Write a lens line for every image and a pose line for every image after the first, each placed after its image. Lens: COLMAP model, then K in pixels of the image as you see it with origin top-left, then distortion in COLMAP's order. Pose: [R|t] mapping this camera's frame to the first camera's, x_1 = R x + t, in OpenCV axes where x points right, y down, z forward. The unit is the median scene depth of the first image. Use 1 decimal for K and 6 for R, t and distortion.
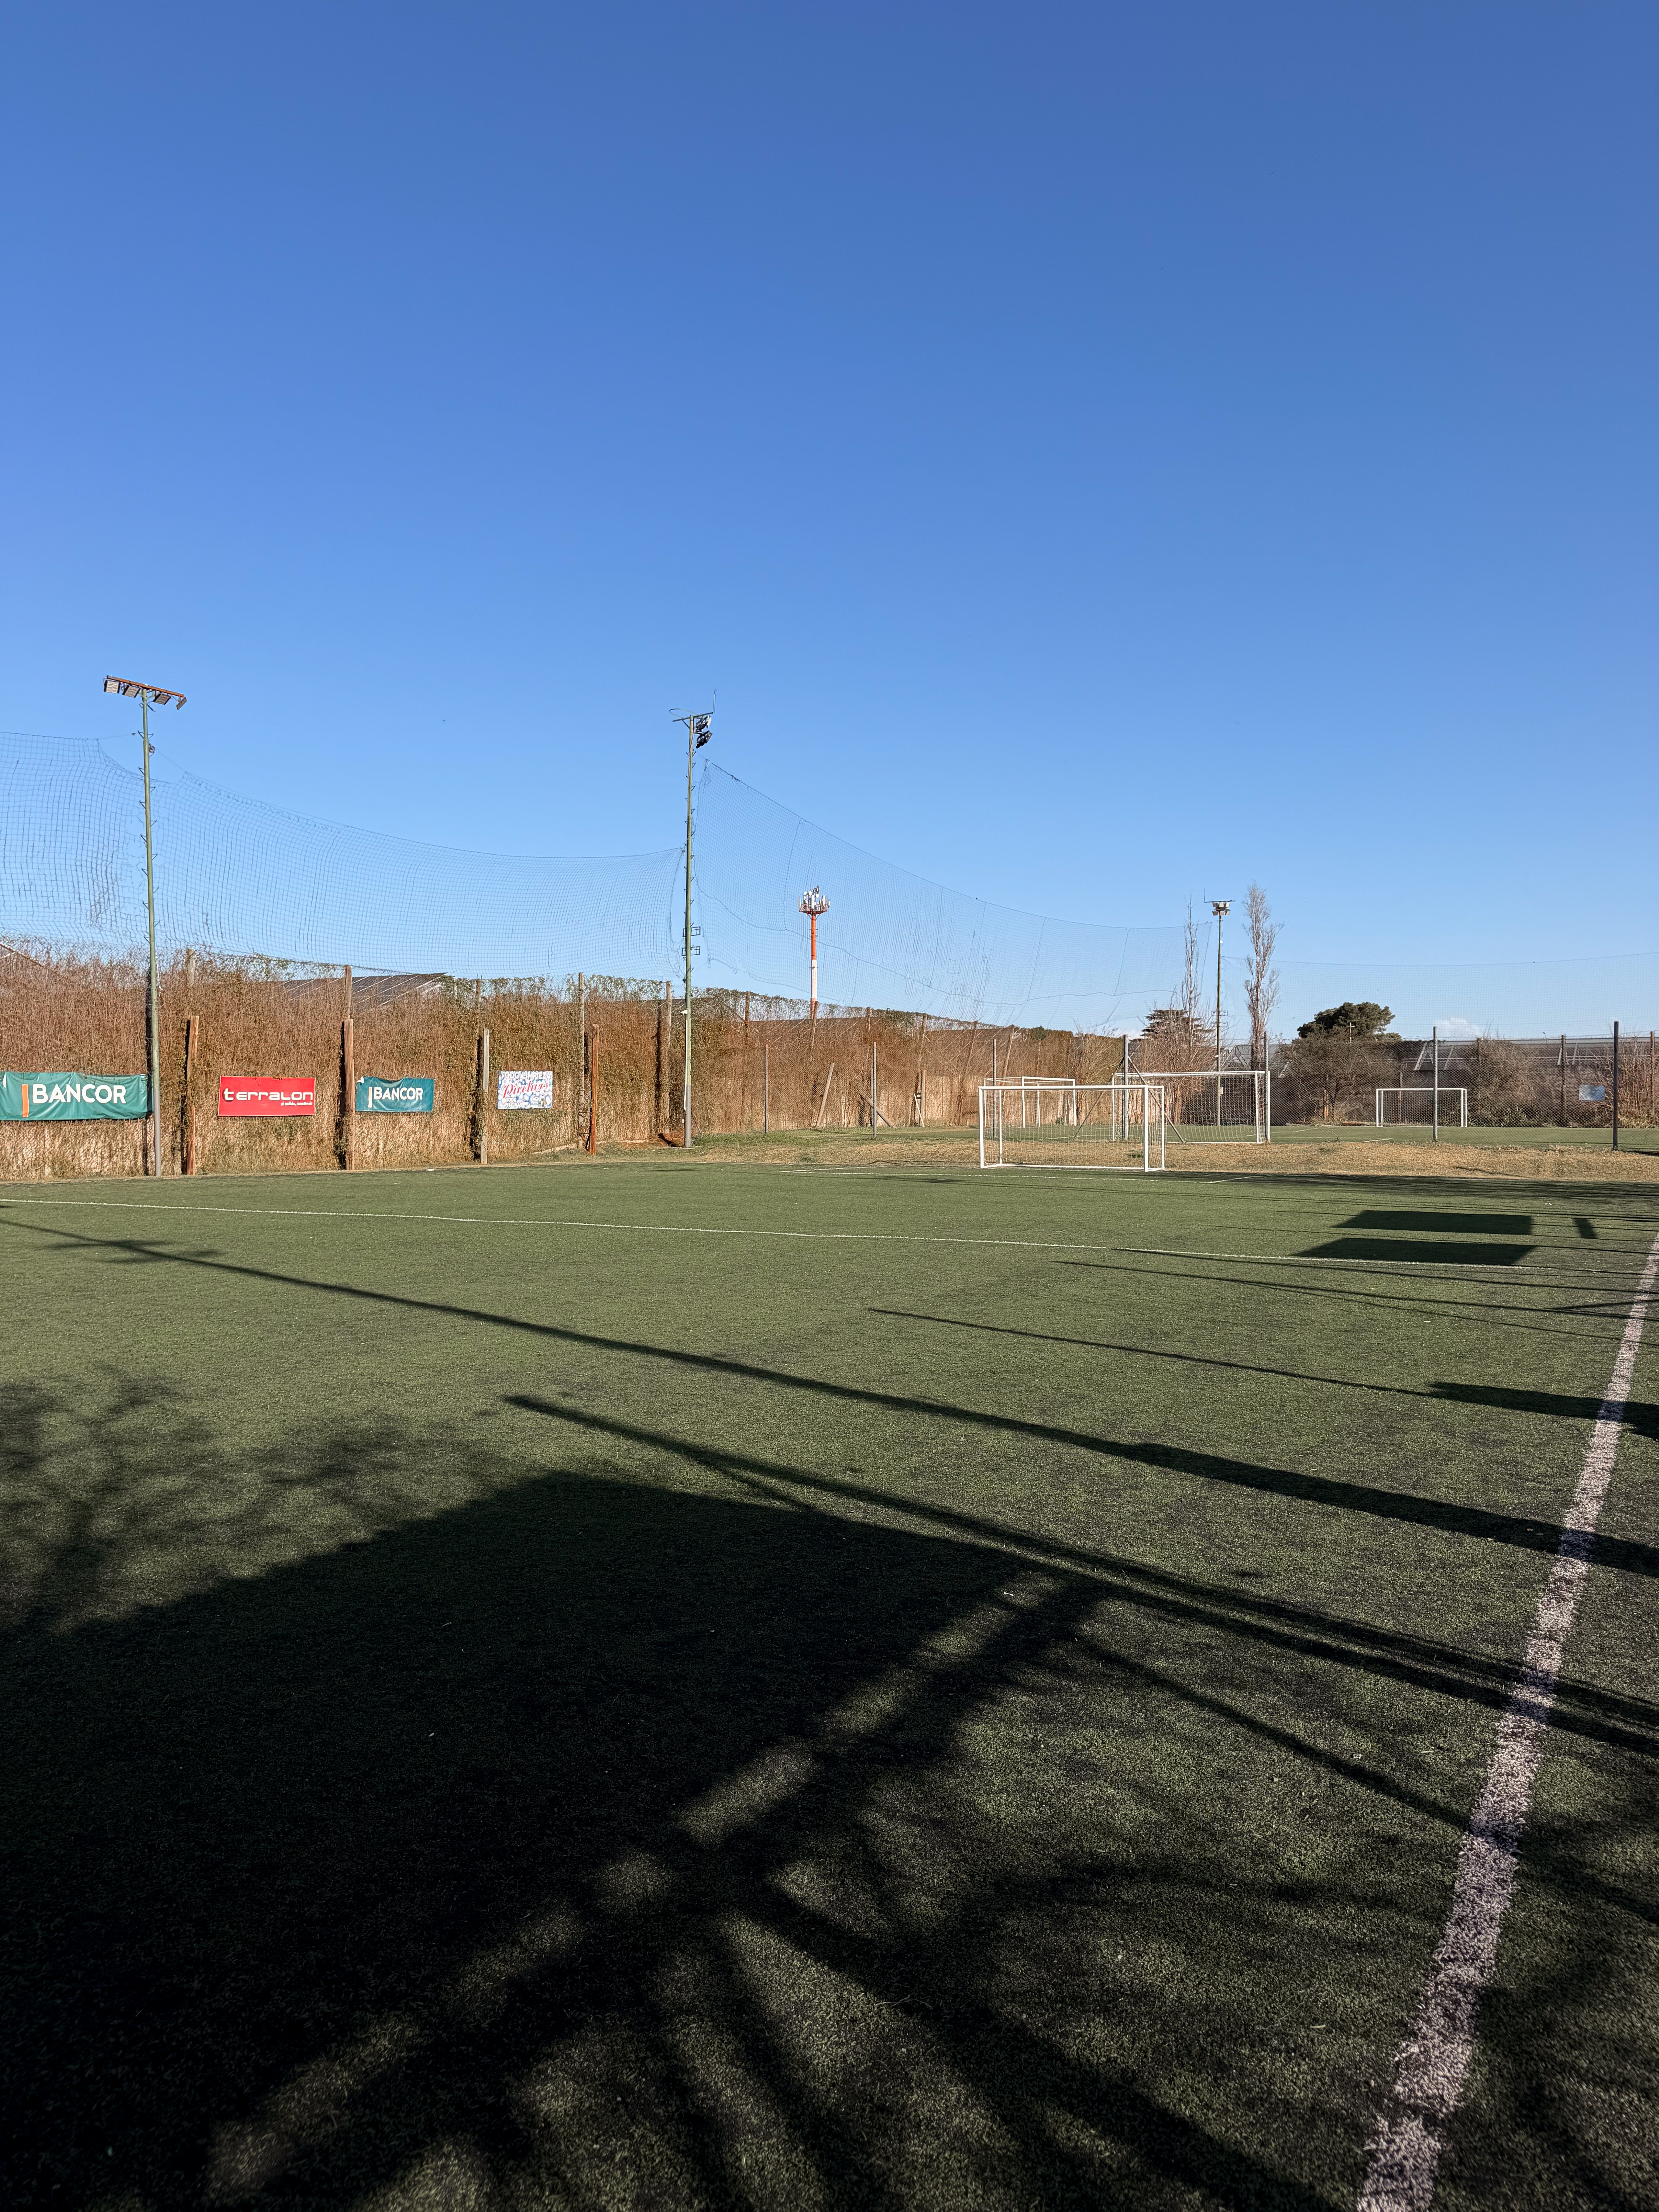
lens RADIAL K [[1577.5, 0, 828.3], [0, 1577.5, 1088.3], [0, 0, 1]] dist [0.058450, -0.004185]
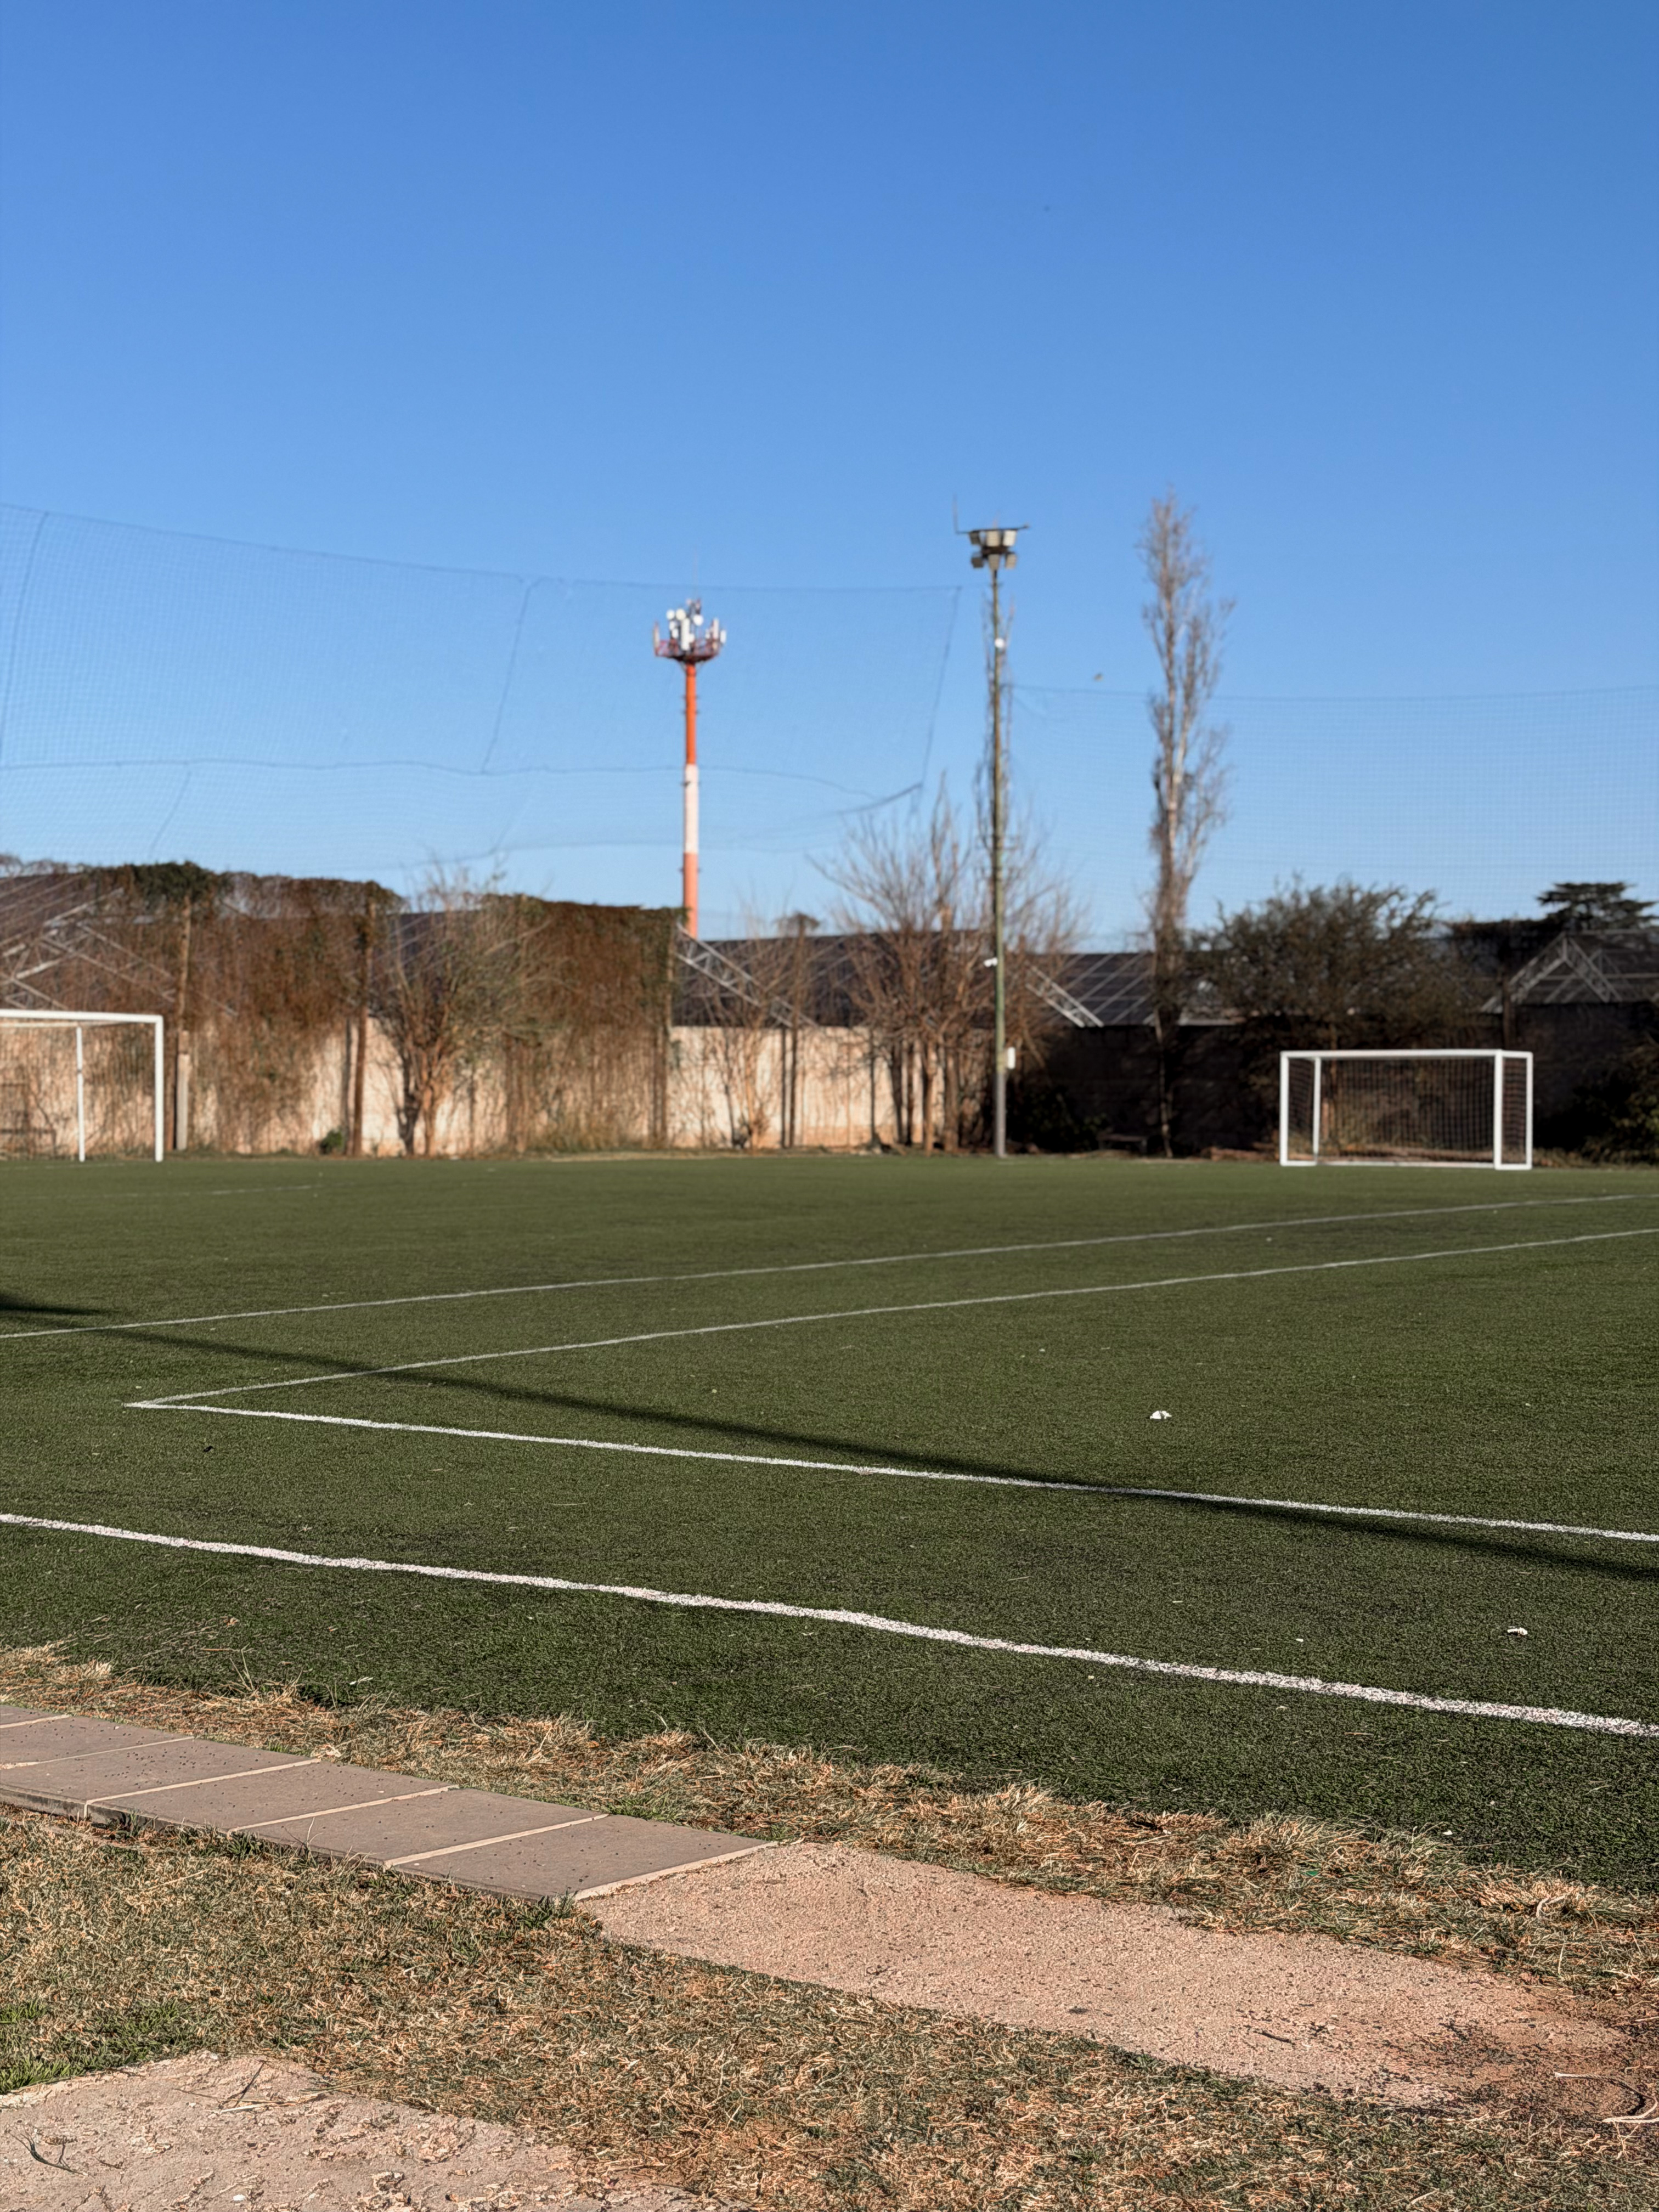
lens RADIAL K [[3064.2, 0, 821.7], [0, 3064.2, 1111.7], [0, 0, 1]] dist [0.117952, 0.000000]
pose [[0.991955, 0.010448, -0.126157, 0.280853], [-0.008200, 0.999798, 0.018327, 0.001638], [0.126323, -0.017145, 0.991841, 0.282153]]
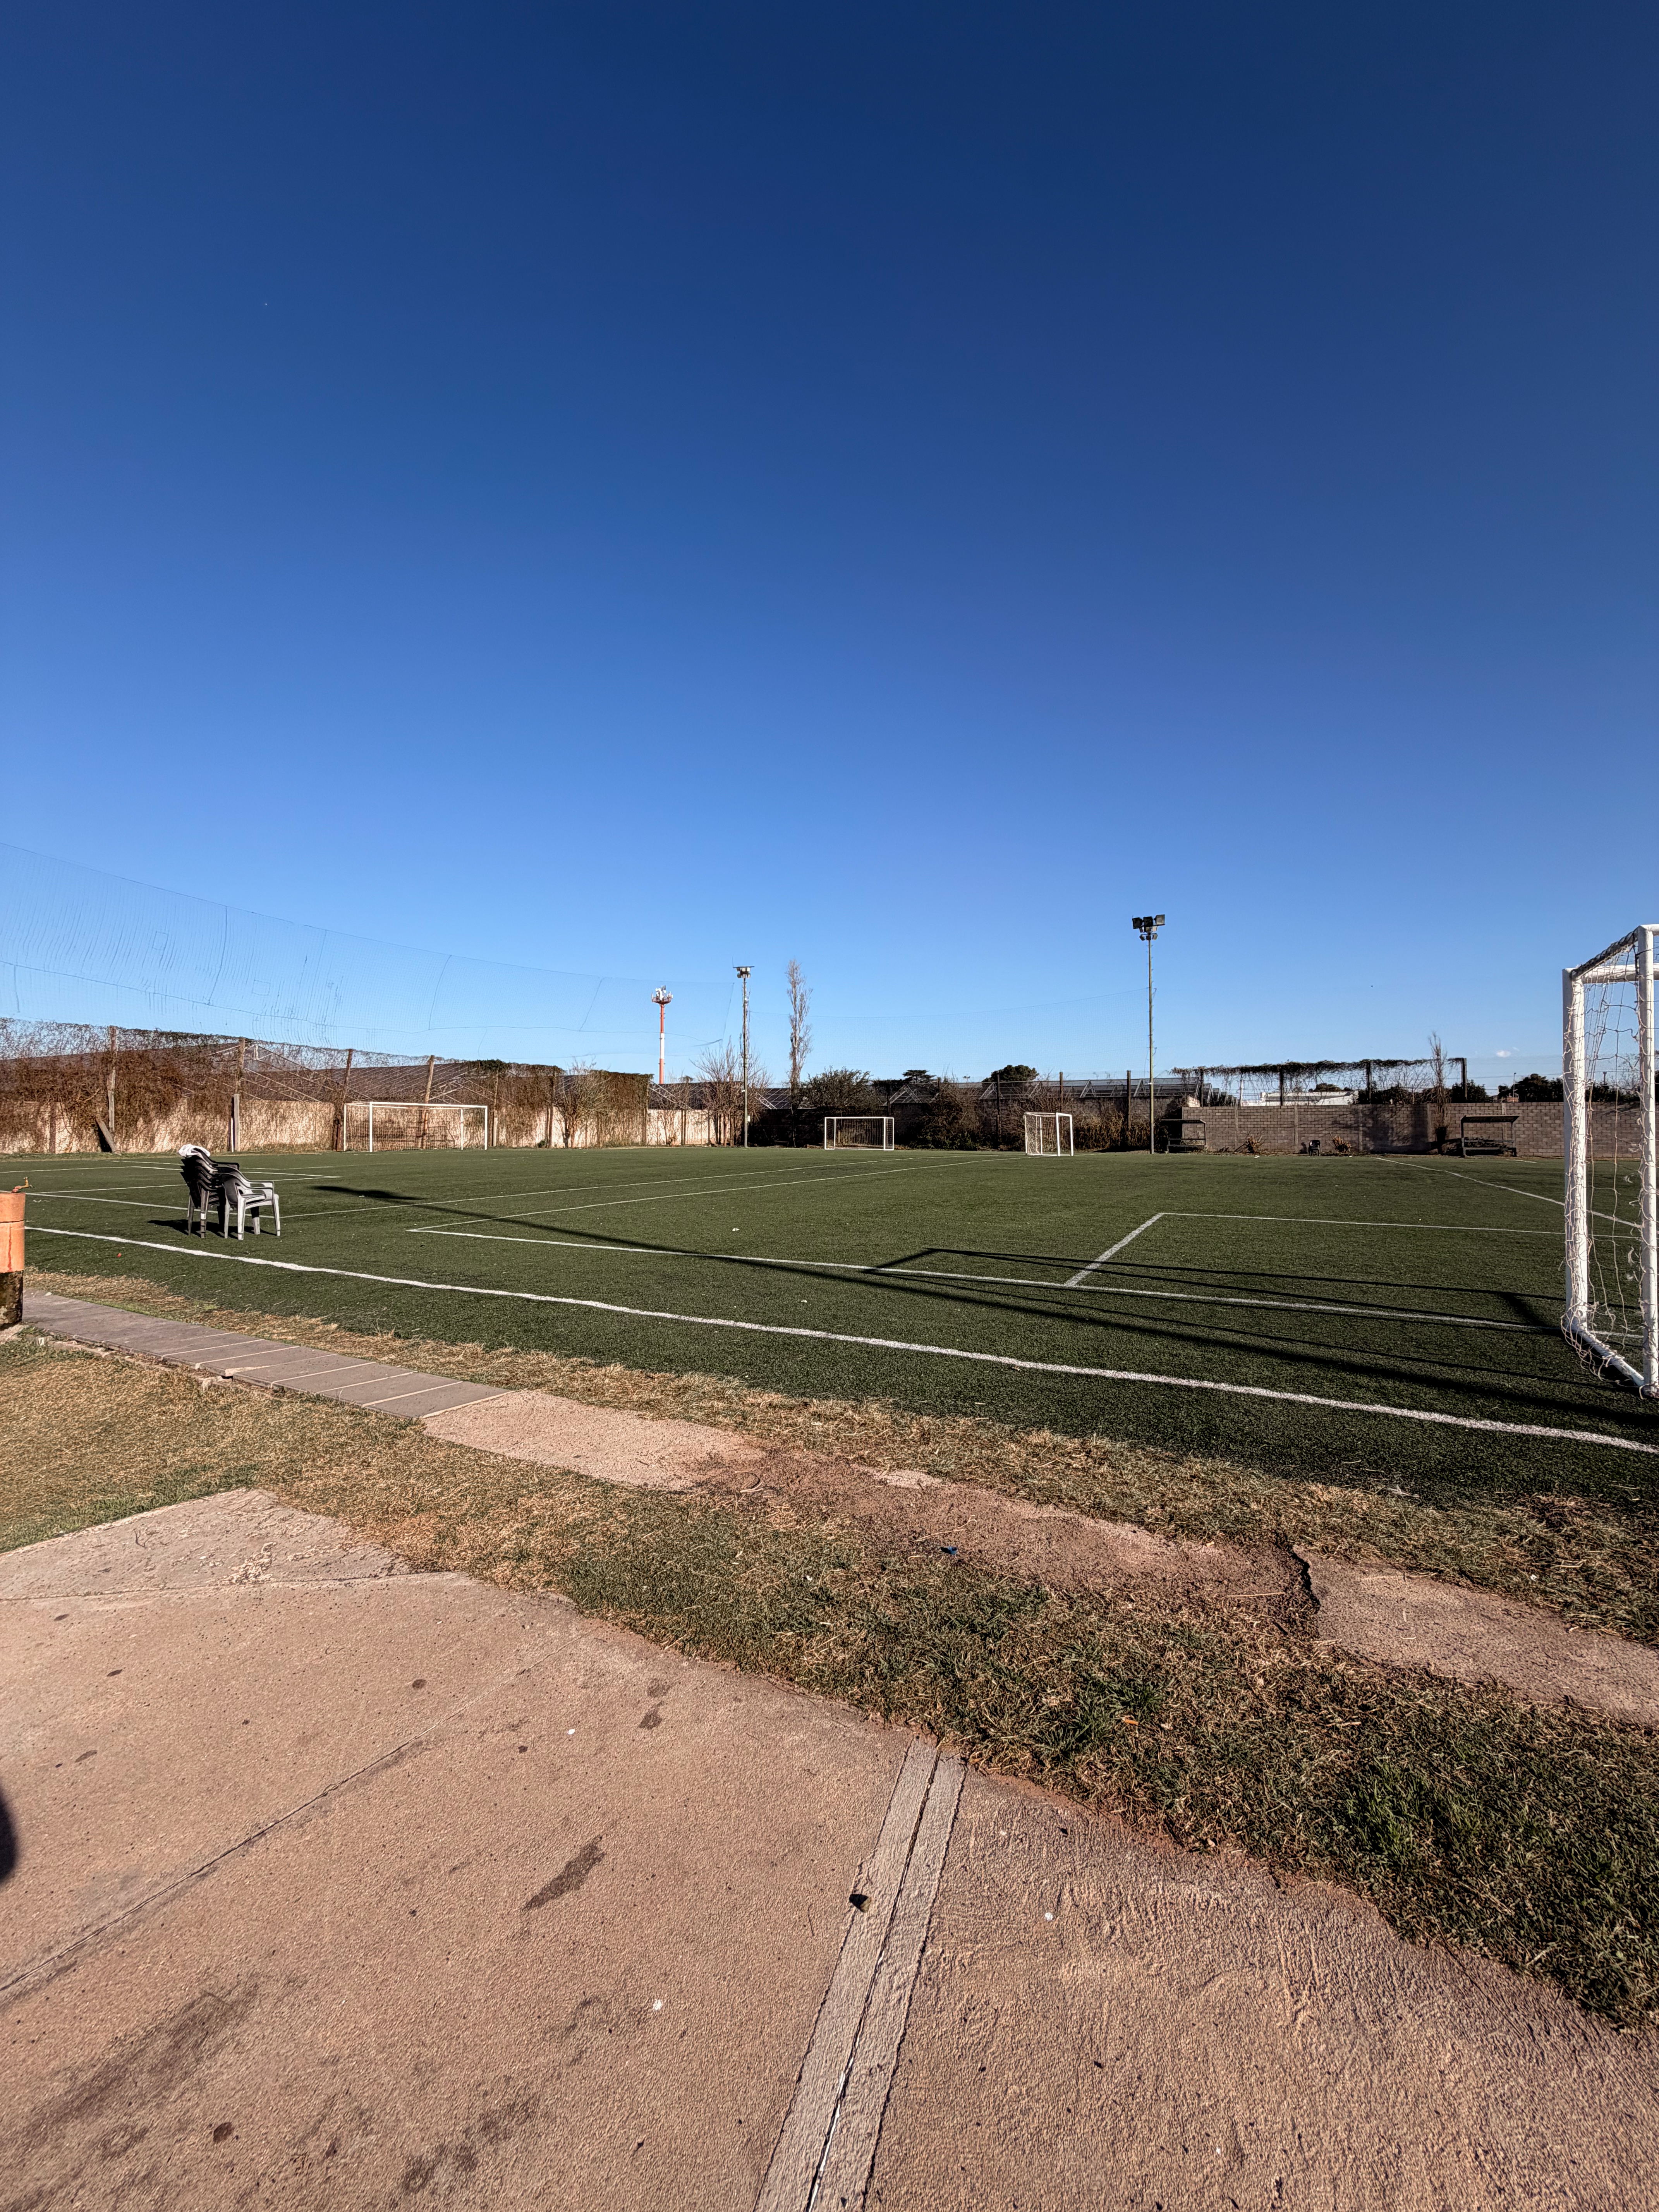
lens RADIAL K [[880.0, 0, 828.2], [0, 880.0, 1090.3], [0, 0, 1]] dist [0.000119, 0.000209]
pose [[0.999866, 0.009777, 0.013095, 0.288010], [-0.009347, 0.999426, -0.032567, 0.001477], [-0.013406, 0.032440, 0.999384, 0.289353]]
